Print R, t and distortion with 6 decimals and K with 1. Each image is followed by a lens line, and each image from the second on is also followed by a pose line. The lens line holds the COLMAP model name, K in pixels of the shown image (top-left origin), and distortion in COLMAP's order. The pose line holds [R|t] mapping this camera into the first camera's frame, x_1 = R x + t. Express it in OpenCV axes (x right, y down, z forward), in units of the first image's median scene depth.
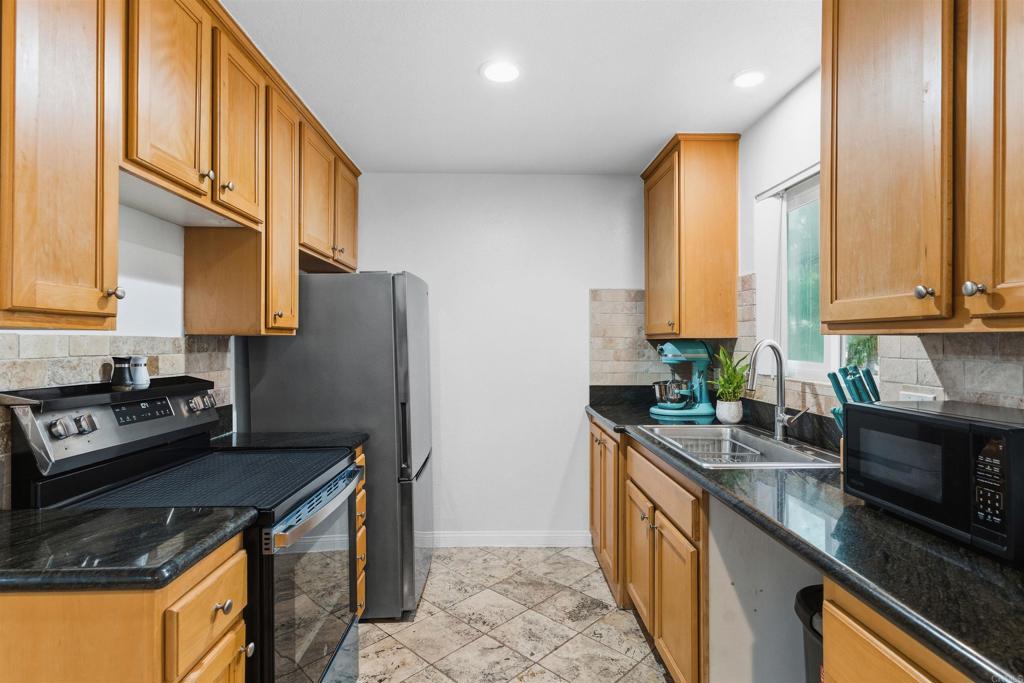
lens RADIAL K [[524.9, 0, 512.0], [0, 524.9, 341.5], [0, 0, 1]] dist [-0.000537, -0.000379]
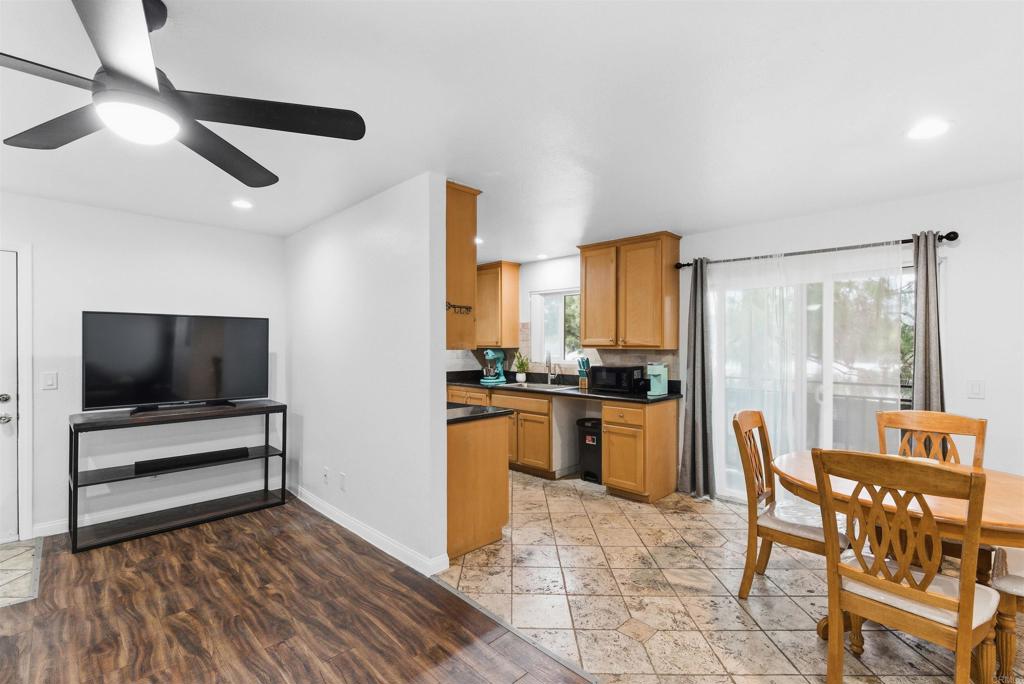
lens RADIAL K [[472.2, 0, 512.2], [0, 472.2, 348.1], [0, 0, 1]] dist [-0.001834, 0.000177]
pose [[0.727864, -0.004216, 0.685709, -1.433369], [-0.001209, 0.999972, 0.007431, -0.028994], [-0.685720, -0.006238, 0.727838, -0.744923]]
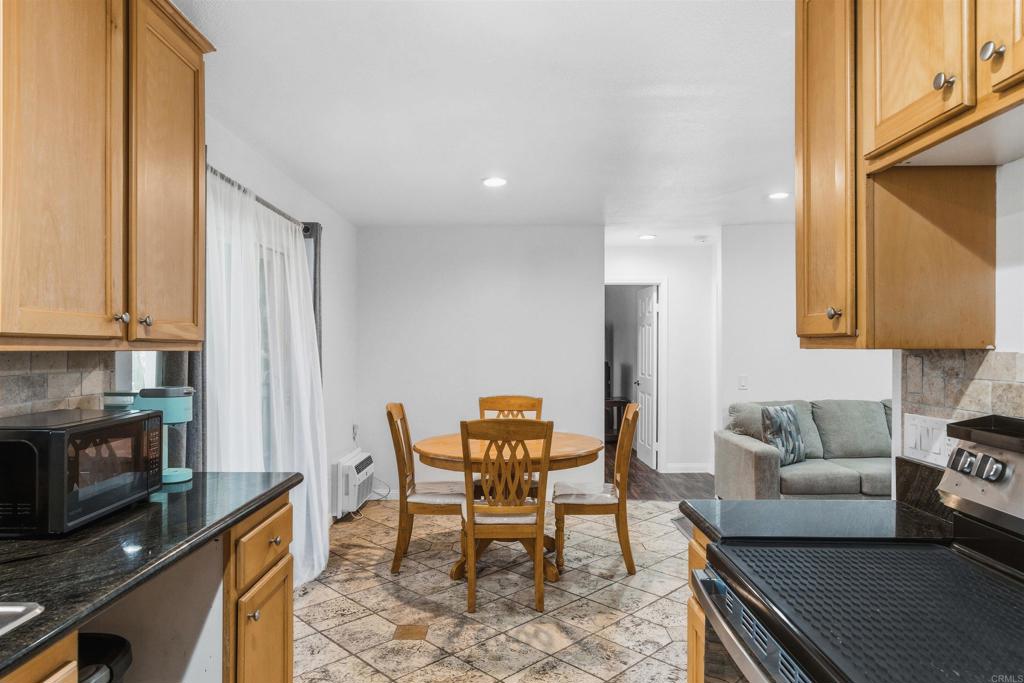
lens RADIAL K [[628.1, 0, 511.8], [0, 628.1, 346.4], [0, 0, 1]] dist [-0.006443, 0.003910]
pose [[-0.999613, -0.001993, 0.027753, -0.090394], [-0.002069, 0.999994, -0.002708, -0.013205], [-0.027747, -0.002764, -0.999611, 1.331202]]
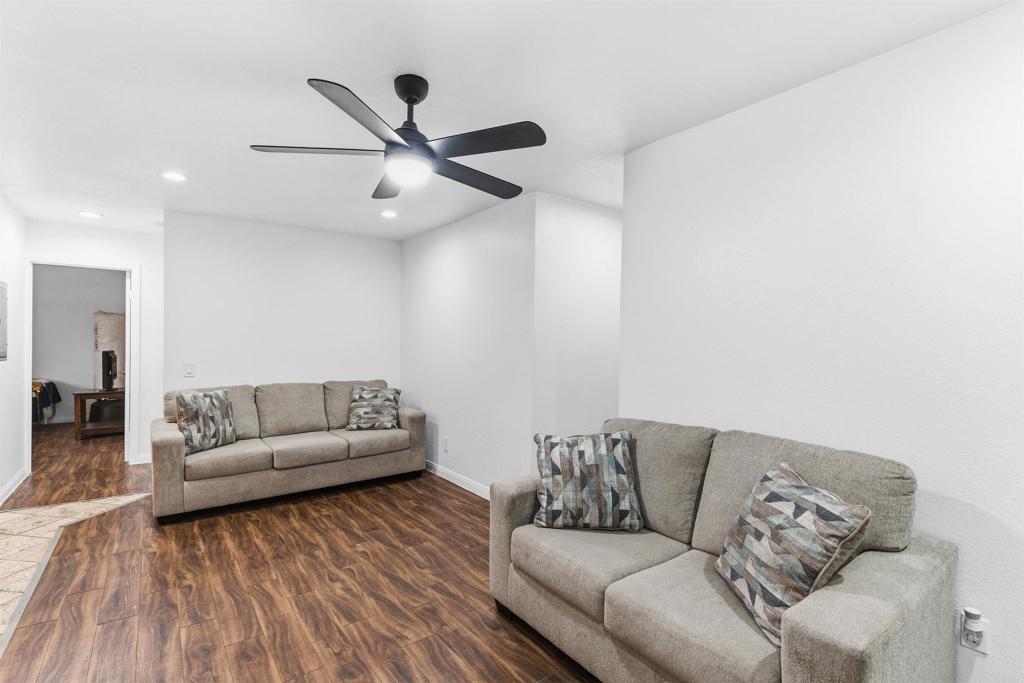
lens RADIAL K [[472.2, 0, 512.2], [0, 472.2, 347.6], [0, 0, 1]] dist [-0.001834, 0.000177]
pose [[-0.808739, -0.007672, -0.588117, -0.925343], [-0.012851, 0.999907, 0.004627, 0.007195], [0.588027, 0.011299, -0.808762, 1.105304]]
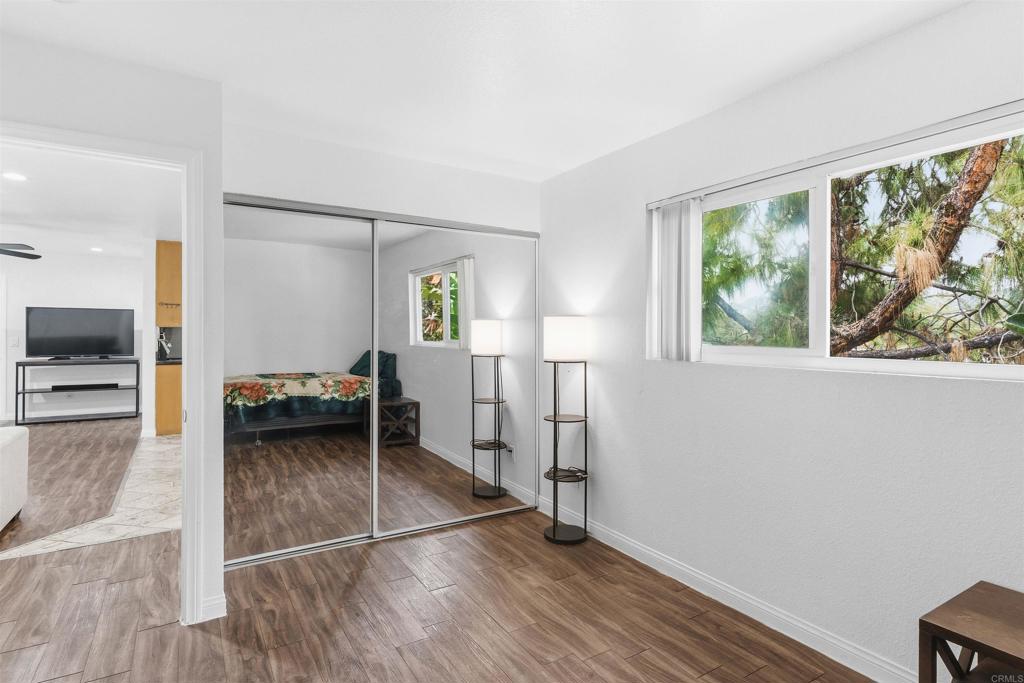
lens RADIAL K [[524.9, 0, 512.0], [0, 524.9, 341.5], [0, 0, 1]] dist [-0.000537, -0.000379]
pose [[0.858671, -0.005665, 0.512496, -0.374344], [-0.004061, 0.999832, 0.017856, 0.012352], [-0.512511, -0.017414, 0.858504, -3.298746]]
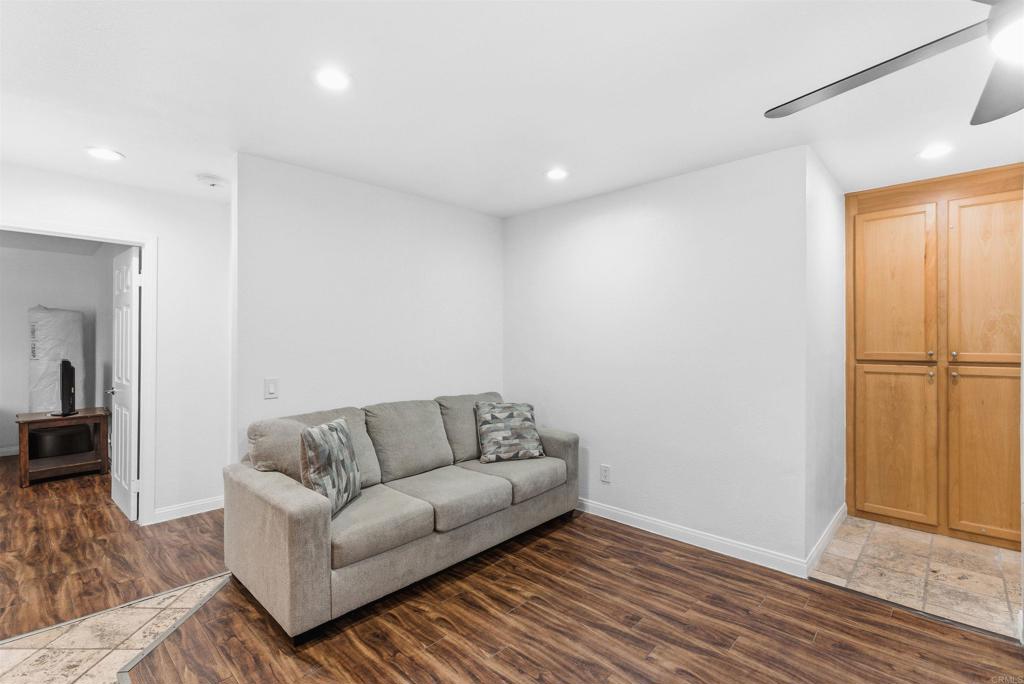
lens RADIAL K [[462.9, 0, 507.0], [0, 462.9, 341.3], [0, 0, 1]] dist [-0.000448, -0.000042]
pose [[-0.706233, -0.006113, -0.707953, -0.522323], [-0.001343, 0.999972, -0.007295, 0.001425], [0.707978, -0.004201, -0.706222, 0.094211]]
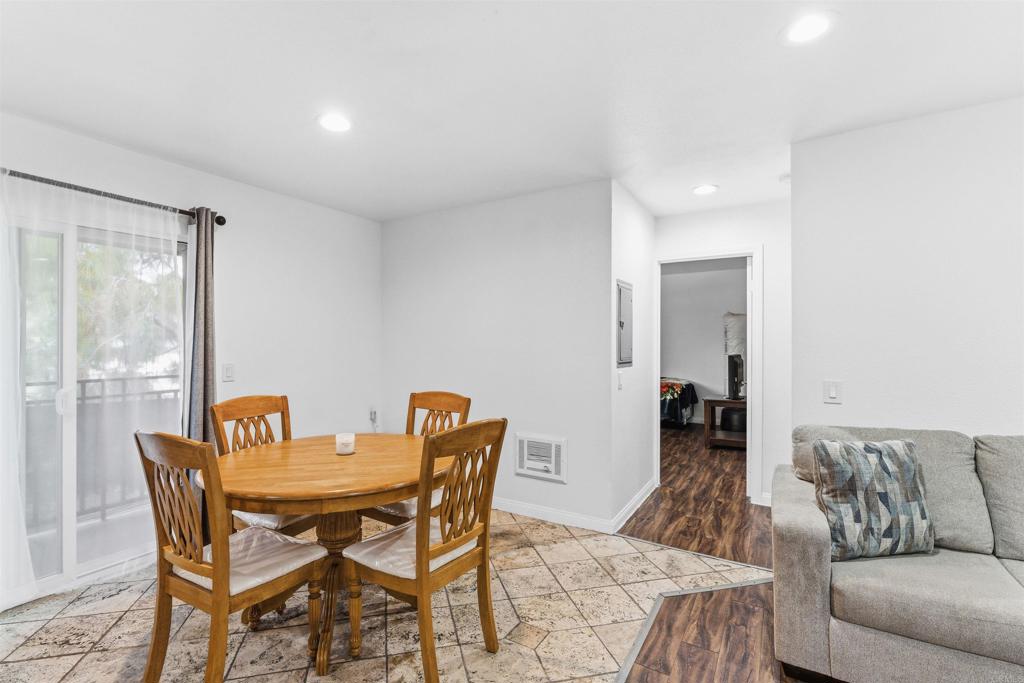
lens RADIAL K [[465.6, 0, 494.6], [0, 465.6, 339.7], [0, 0, 1]] dist [-0.000338, 0.000057]
pose [[-0.836992, -0.001472, 0.547214, -0.922994], [-0.004184, 0.999984, -0.003709, 0.002899], [-0.547200, -0.005394, -0.836985, 0.140182]]
